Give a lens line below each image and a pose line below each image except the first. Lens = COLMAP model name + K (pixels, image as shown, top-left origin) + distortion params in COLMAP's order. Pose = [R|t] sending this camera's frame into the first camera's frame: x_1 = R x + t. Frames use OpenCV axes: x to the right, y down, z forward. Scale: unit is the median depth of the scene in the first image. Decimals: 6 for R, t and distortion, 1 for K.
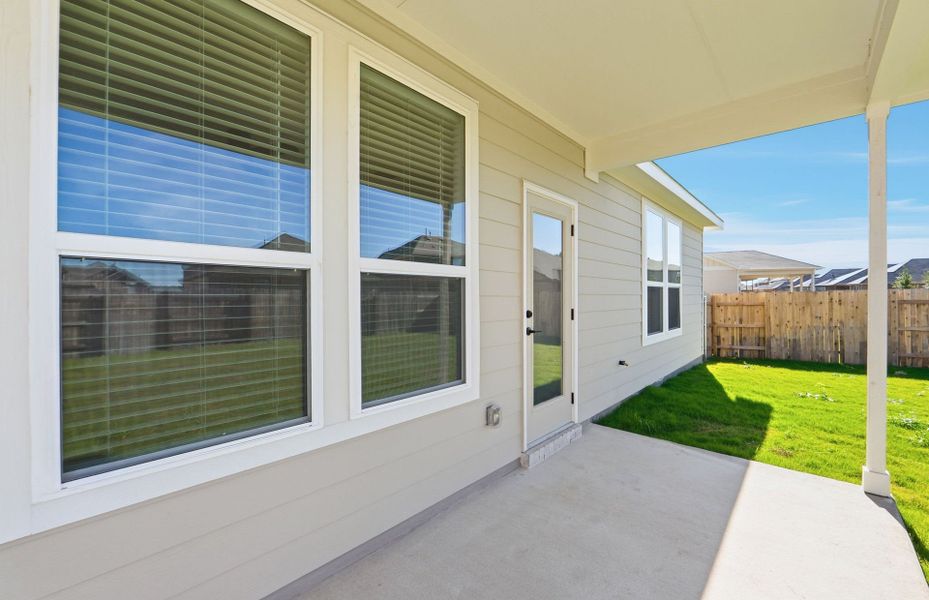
lens RADIAL K [[387.1, 0, 467.7], [0, 387.1, 293.3], [0, 0, 1]] dist [-0.006018, 0.000029]
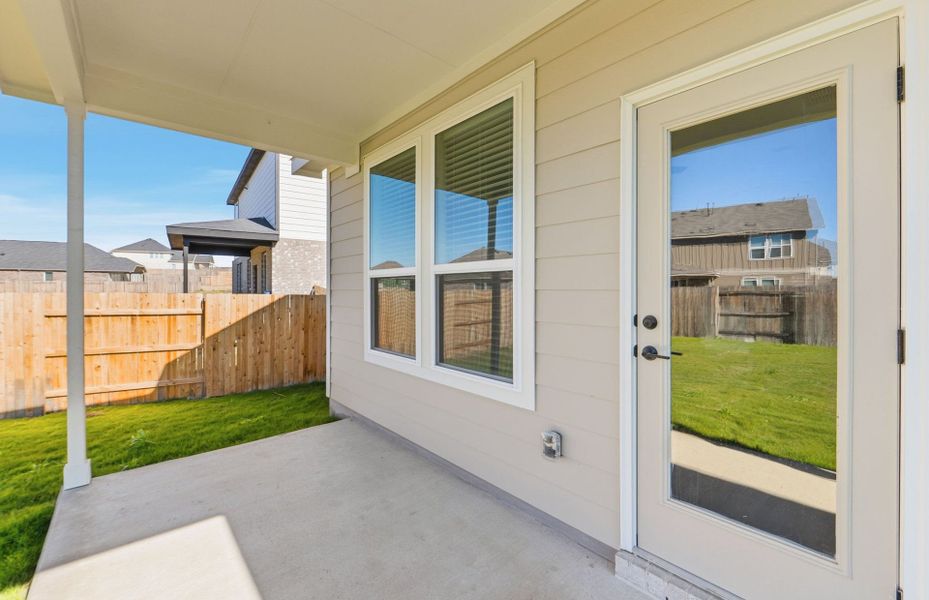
lens RADIAL K [[387.1, 0, 467.7], [0, 387.1, 293.3], [0, 0, 1]] dist [-0.006018, 0.000029]
pose [[-0.121773, 0.003548, -0.992552, 0.977178], [0.003366, 0.999989, 0.003162, 0.011958], [0.992552, -0.002956, -0.121783, 1.058507]]
